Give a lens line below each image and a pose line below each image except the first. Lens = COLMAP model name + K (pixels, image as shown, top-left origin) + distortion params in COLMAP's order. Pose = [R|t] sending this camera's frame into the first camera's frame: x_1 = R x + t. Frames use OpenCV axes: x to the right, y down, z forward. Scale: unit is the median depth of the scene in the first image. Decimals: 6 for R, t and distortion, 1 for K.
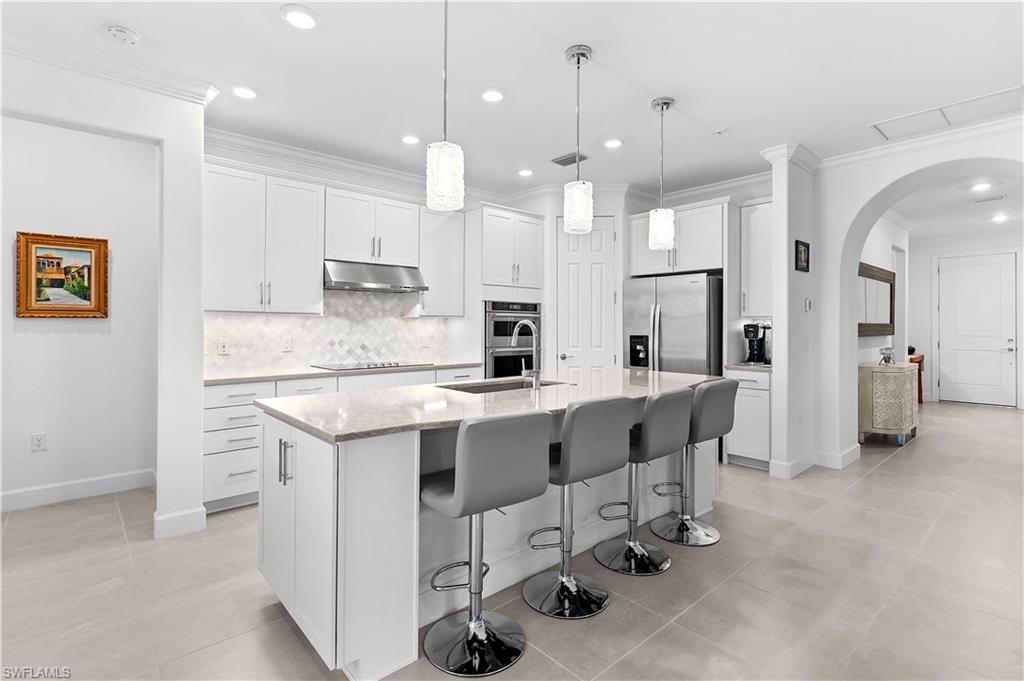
lens RADIAL K [[489.8, 0, 496.2], [0, 489.8, 325.4], [0, 0, 1]] dist [-0.001166, -0.000124]
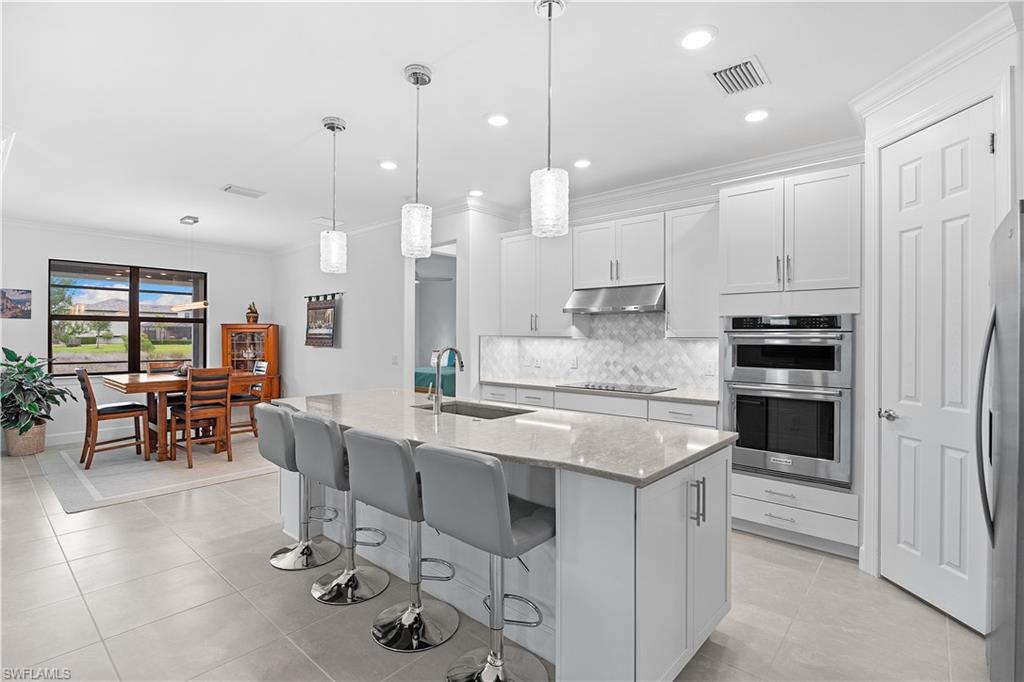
lens RADIAL K [[479.8, 0, 512.0], [0, 479.8, 341.0], [0, 0, 1]] dist [-0.012189, -0.000238]
pose [[0.141430, 0.006511, -0.989927, 0.642789], [-0.000157, 0.999979, 0.006554, -0.019206], [0.989948, -0.000772, 0.141428, 0.595604]]
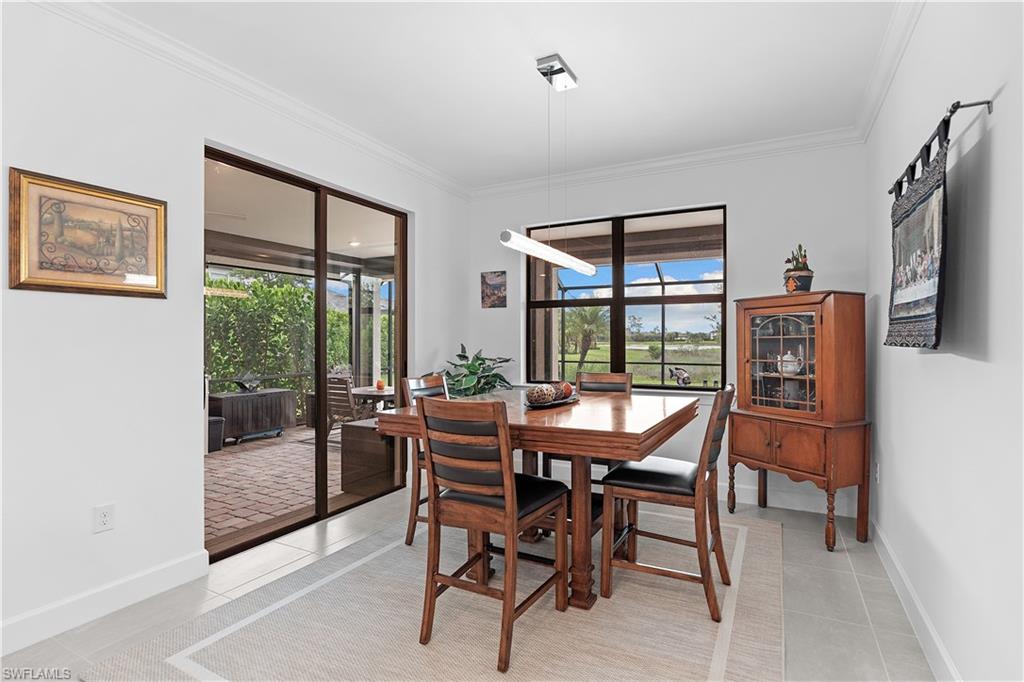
lens RADIAL K [[504.5, 0, 507.0], [0, 504.5, 342.7], [0, 0, 1]] dist [-0.005001, -0.000581]
pose [[-0.934282, 0.002014, -0.356529, -0.393275], [0.000560, 0.999991, 0.004181, -0.000511], [0.356534, 0.003707, -0.934275, 0.496125]]
